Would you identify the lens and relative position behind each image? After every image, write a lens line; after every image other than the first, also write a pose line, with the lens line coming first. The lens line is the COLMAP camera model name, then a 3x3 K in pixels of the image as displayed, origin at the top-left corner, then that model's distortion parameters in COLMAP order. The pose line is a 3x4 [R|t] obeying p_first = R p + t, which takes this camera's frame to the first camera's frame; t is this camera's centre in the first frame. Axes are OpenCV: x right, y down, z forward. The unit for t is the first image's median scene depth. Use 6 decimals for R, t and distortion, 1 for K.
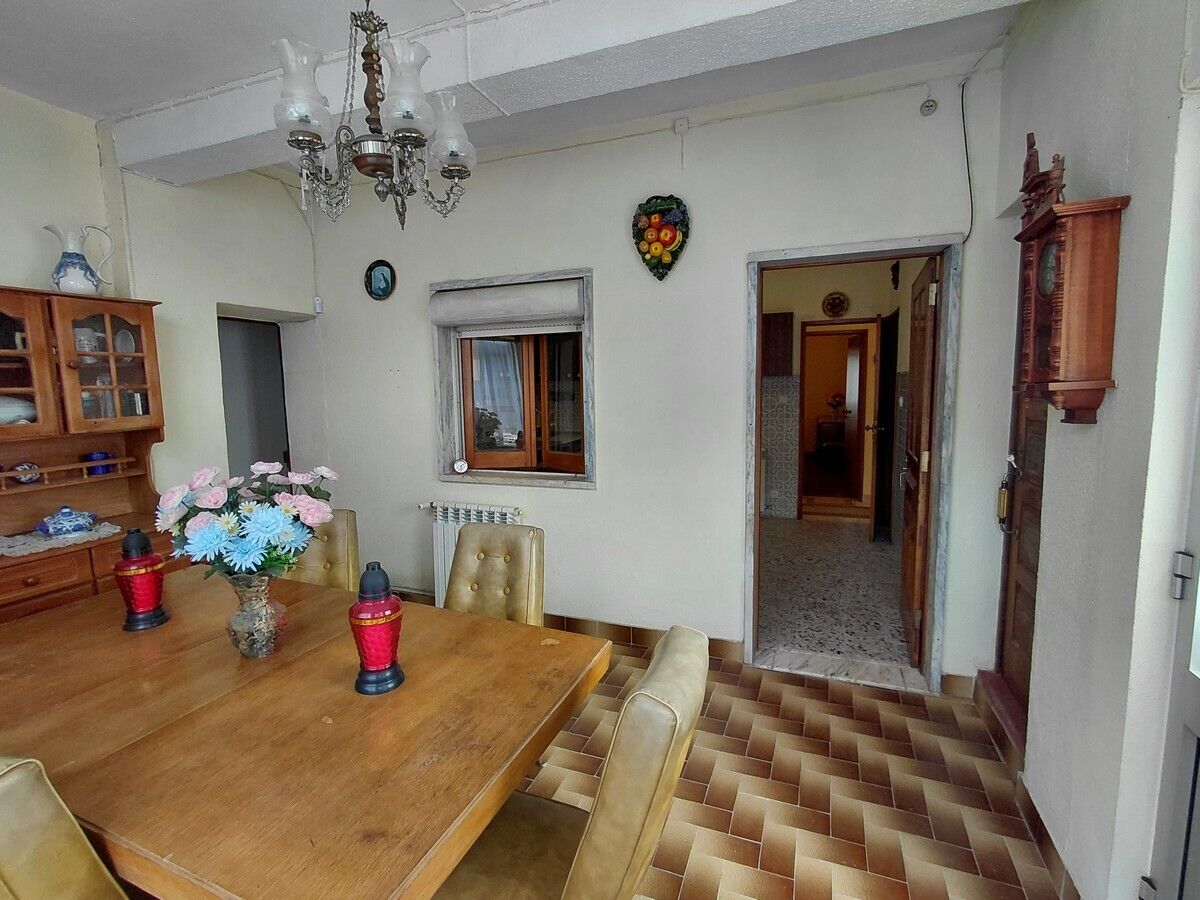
lens RADIAL K [[562.1, 0, 599.8], [0, 562.1, 447.5], [0, 0, 1]] dist [-0.001814, 0.000425]
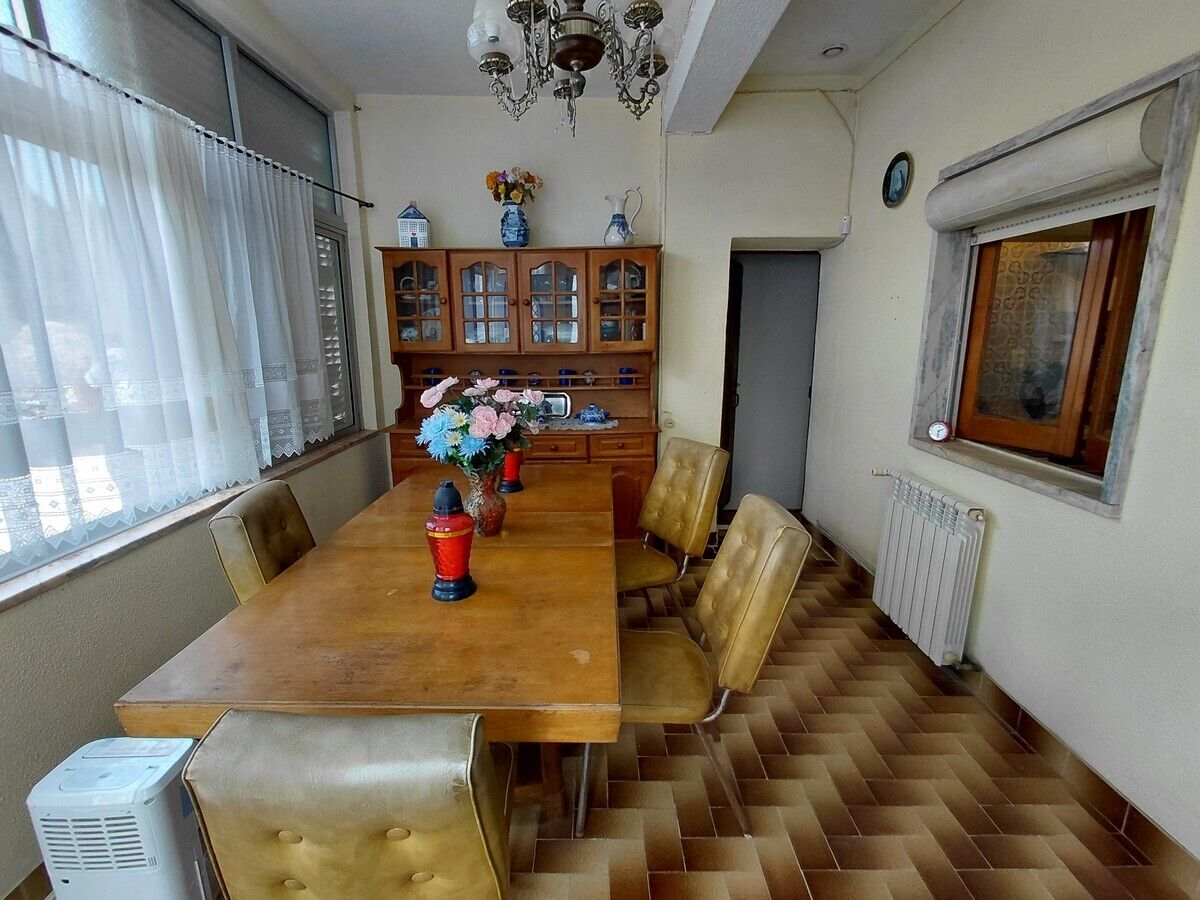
lens RADIAL K [[560.8, 0, 595.2], [0, 560.8, 447.1], [0, 0, 1]] dist [-0.004061, -0.000720]
pose [[0.362389, 0.207782, -0.908571, 0.328824], [-0.105035, 0.977728, 0.181703, -0.041261], [0.926090, 0.029585, 0.376142, 0.437745]]
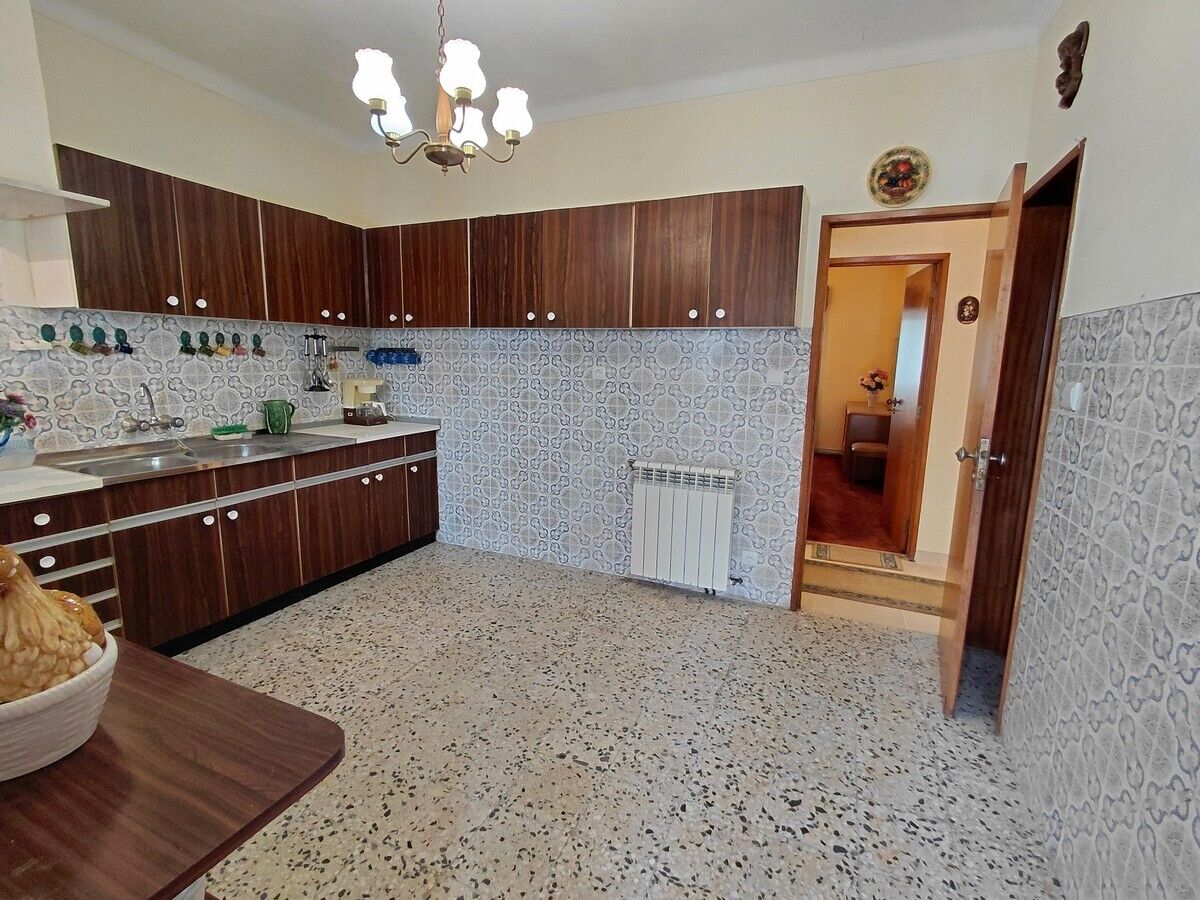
lens RADIAL K [[552.9, 0, 596.8], [0, 552.9, 445.9], [0, 0, 1]] dist [-0.005327, 0.000020]
pose [[0.997539, 0.046299, -0.052659, 0.437252], [-0.043427, 0.997572, 0.054440, -0.098061], [0.055052, -0.052019, 0.997128, 1.107809]]
